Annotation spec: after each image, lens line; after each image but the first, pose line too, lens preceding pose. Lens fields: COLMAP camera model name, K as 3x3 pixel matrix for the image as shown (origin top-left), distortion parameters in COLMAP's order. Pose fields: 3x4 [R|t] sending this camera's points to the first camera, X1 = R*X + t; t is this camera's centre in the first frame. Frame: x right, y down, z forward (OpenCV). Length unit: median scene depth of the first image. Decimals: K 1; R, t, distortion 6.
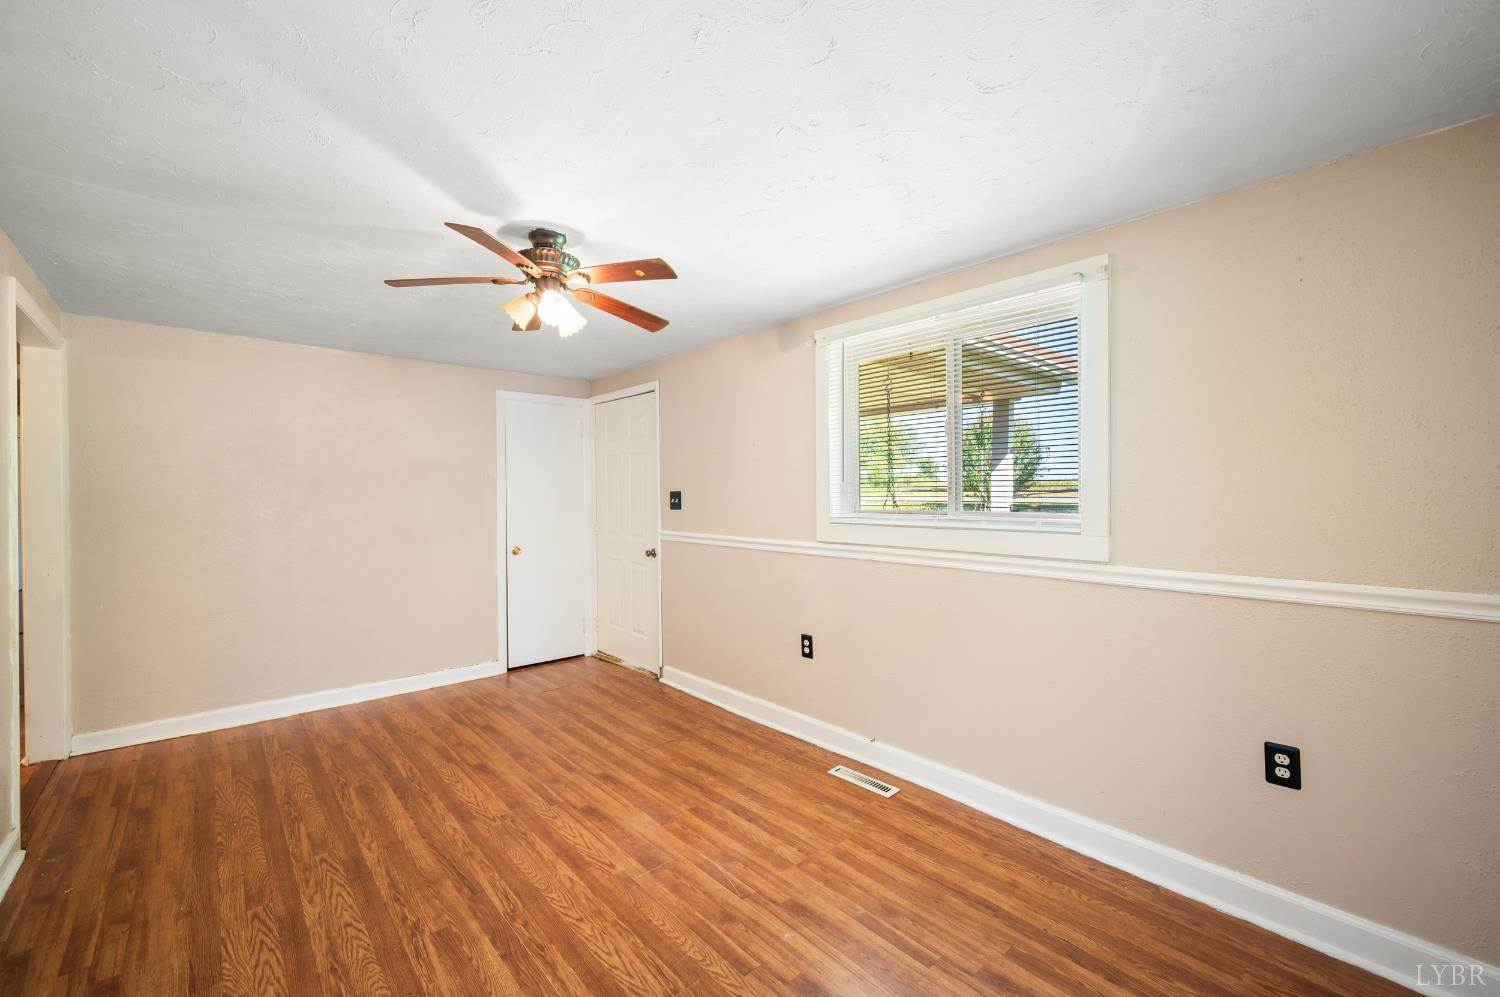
lens RADIAL K [[603.7, 0, 748.8], [0, 603.7, 498.4], [0, 0, 1]] dist [-0.003847, -0.000272]
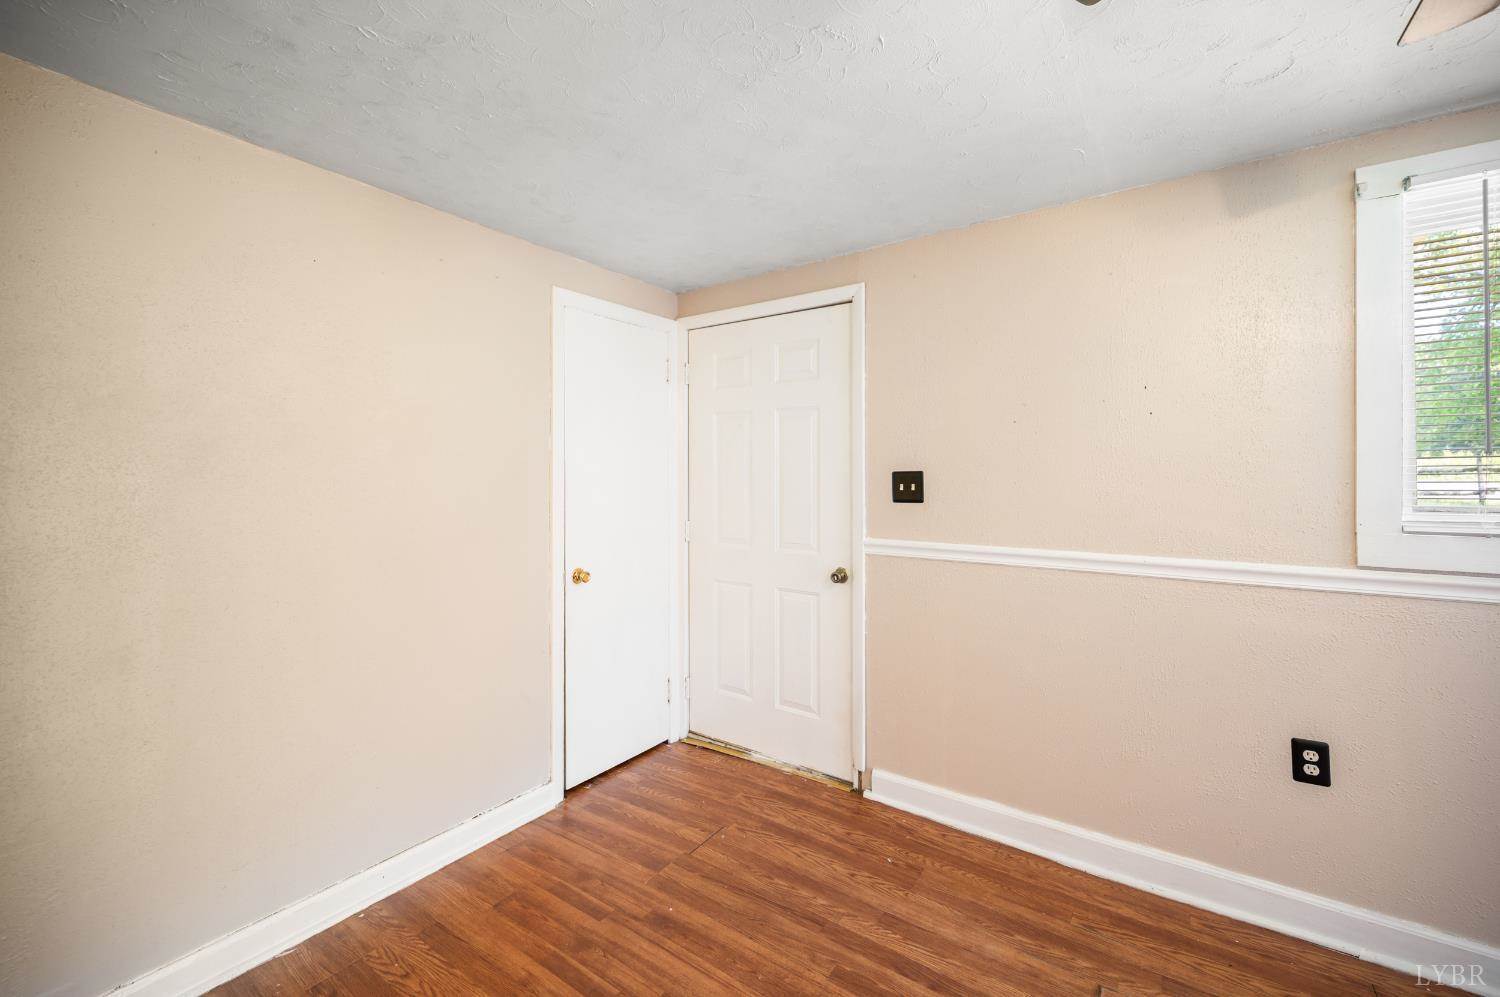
lens RADIAL K [[603.7, 0, 720.8], [0, 603.7, 451.4], [0, 0, 1]] dist [-0.003847, -0.000272]
pose [[0.973886, 0.015238, 0.226527, -0.311139], [-0.006105, 0.999142, -0.040964, -0.004158], [-0.226957, 0.038512, 0.973143, 0.336820]]
